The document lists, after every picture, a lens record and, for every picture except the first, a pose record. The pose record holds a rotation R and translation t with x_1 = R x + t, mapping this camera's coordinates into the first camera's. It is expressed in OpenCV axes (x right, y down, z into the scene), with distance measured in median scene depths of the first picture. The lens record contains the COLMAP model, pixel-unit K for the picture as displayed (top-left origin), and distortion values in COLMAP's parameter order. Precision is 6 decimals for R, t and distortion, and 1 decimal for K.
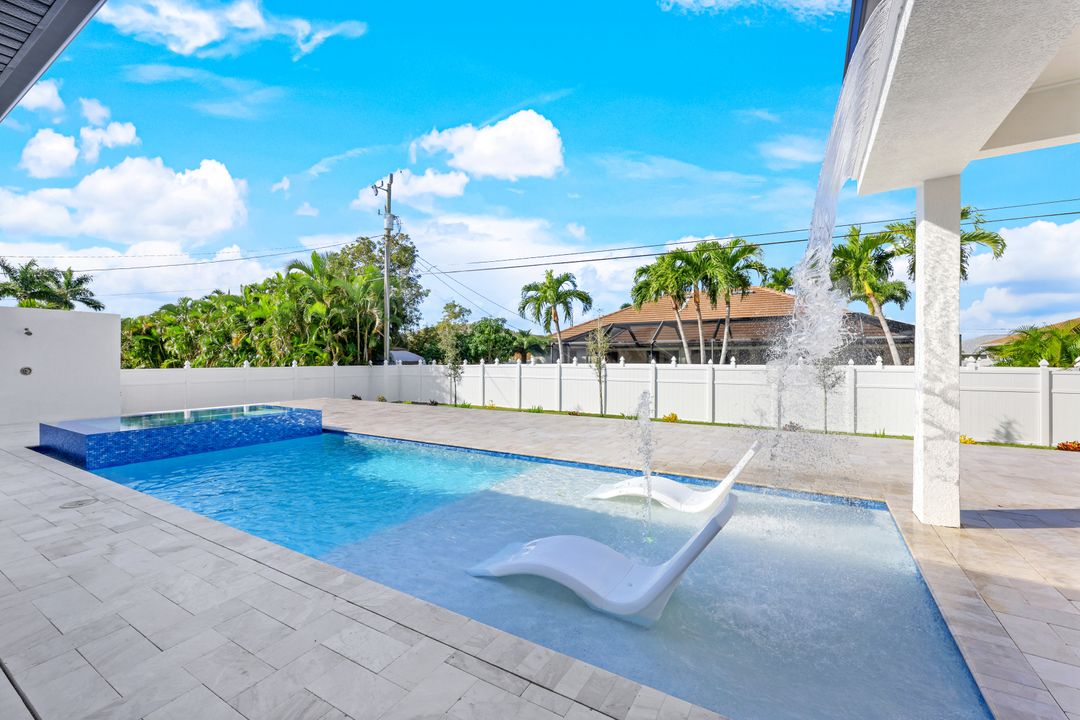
lens RADIAL K [[447.0, 0, 543.8], [0, 447.0, 366.8], [0, 0, 1]] dist [0.002116, 0.000248]
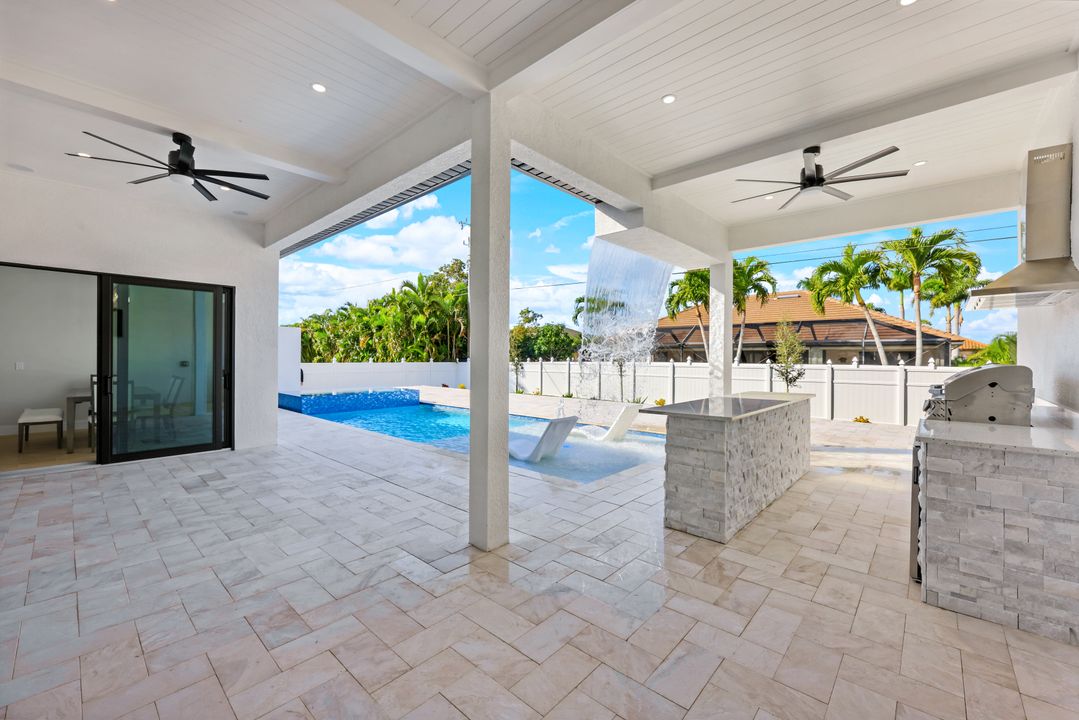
lens RADIAL K [[433.1, 0, 539.5], [0, 433.1, 360.0], [0, 0, 1]] dist [-0.000372, -0.000007]
pose [[0.979571, 0.007094, -0.200975, 0.097555], [-0.009349, 0.999904, -0.010272, 0.002230], [0.200883, 0.011941, 0.979542, -0.178606]]
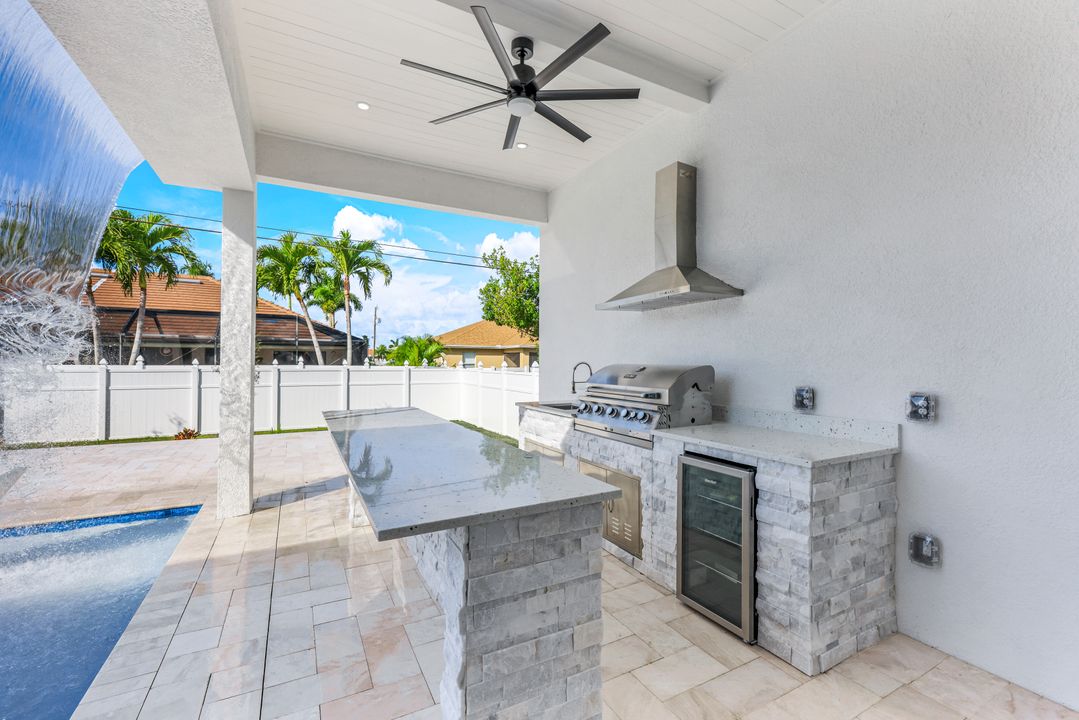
lens RADIAL K [[457.5, 0, 531.2], [0, 457.5, 357.2], [0, 0, 1]] dist [-0.001874, -0.000175]
pose [[0.524436, 0.011394, 0.851374, 0.062292], [0.007433, 0.999811, -0.017959, 0.000761], [-0.851417, 0.015747, 0.524252, -0.031028]]
